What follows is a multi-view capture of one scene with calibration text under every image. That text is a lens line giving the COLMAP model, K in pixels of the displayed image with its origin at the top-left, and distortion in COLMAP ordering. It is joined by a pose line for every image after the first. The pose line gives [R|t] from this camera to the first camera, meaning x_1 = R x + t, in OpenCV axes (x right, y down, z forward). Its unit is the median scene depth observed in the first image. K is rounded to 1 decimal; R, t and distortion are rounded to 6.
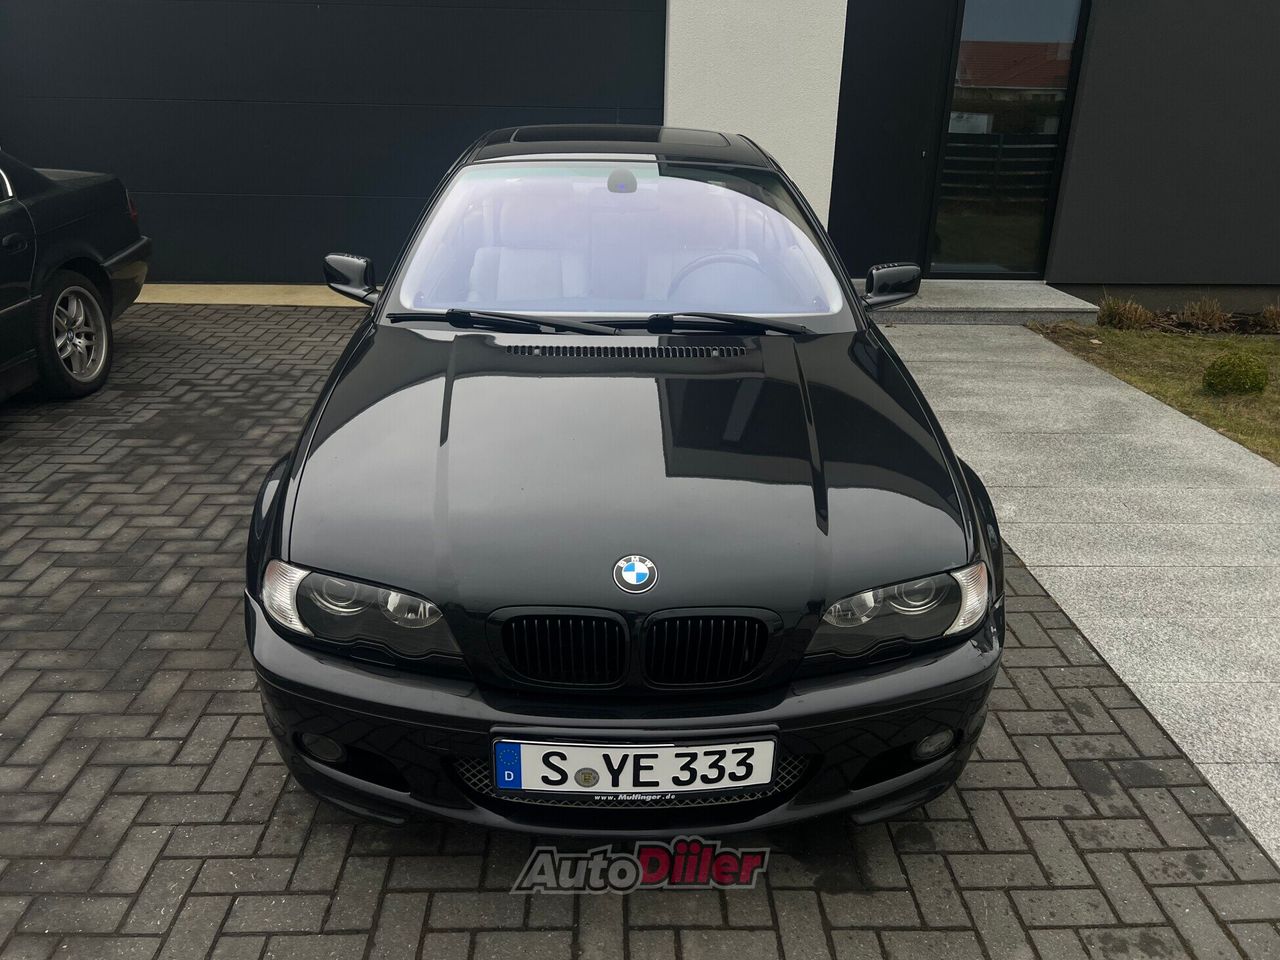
lens RADIAL K [[951.2, 0, 631.2], [0, 951.2, 480.1], [0, 0, 1]] dist [0.061840, -0.060478]
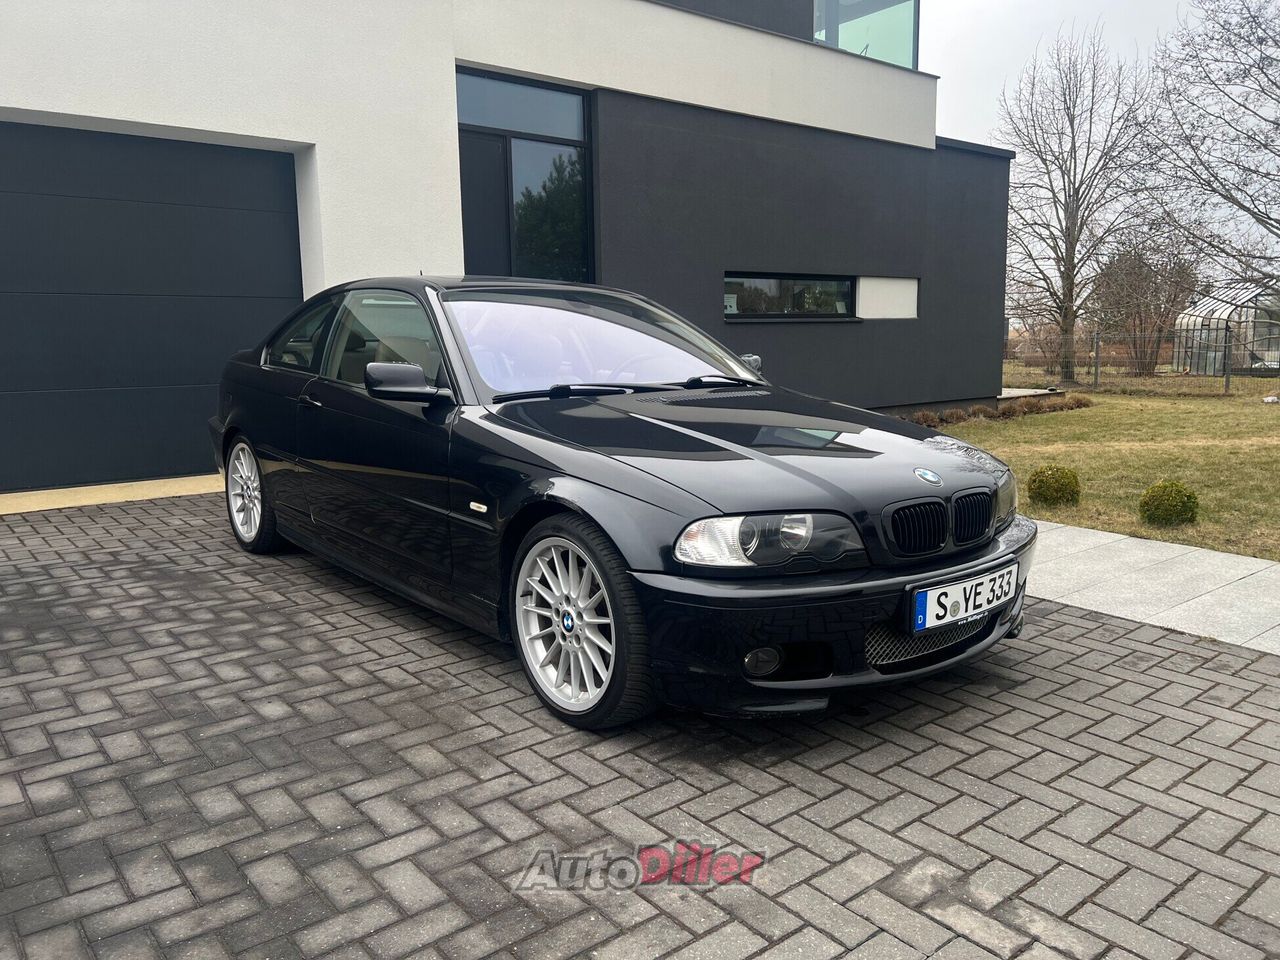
lens RADIAL K [[950.0, 0, 632.1], [0, 950.0, 472.7], [0, 0, 1]] dist [0.063711, -0.065251]
pose [[0.790356, -0.109401, 0.602800, -0.992060], [0.250885, 0.955438, -0.155545, 0.161920], [-0.558922, 0.274170, 0.782584, 0.045271]]
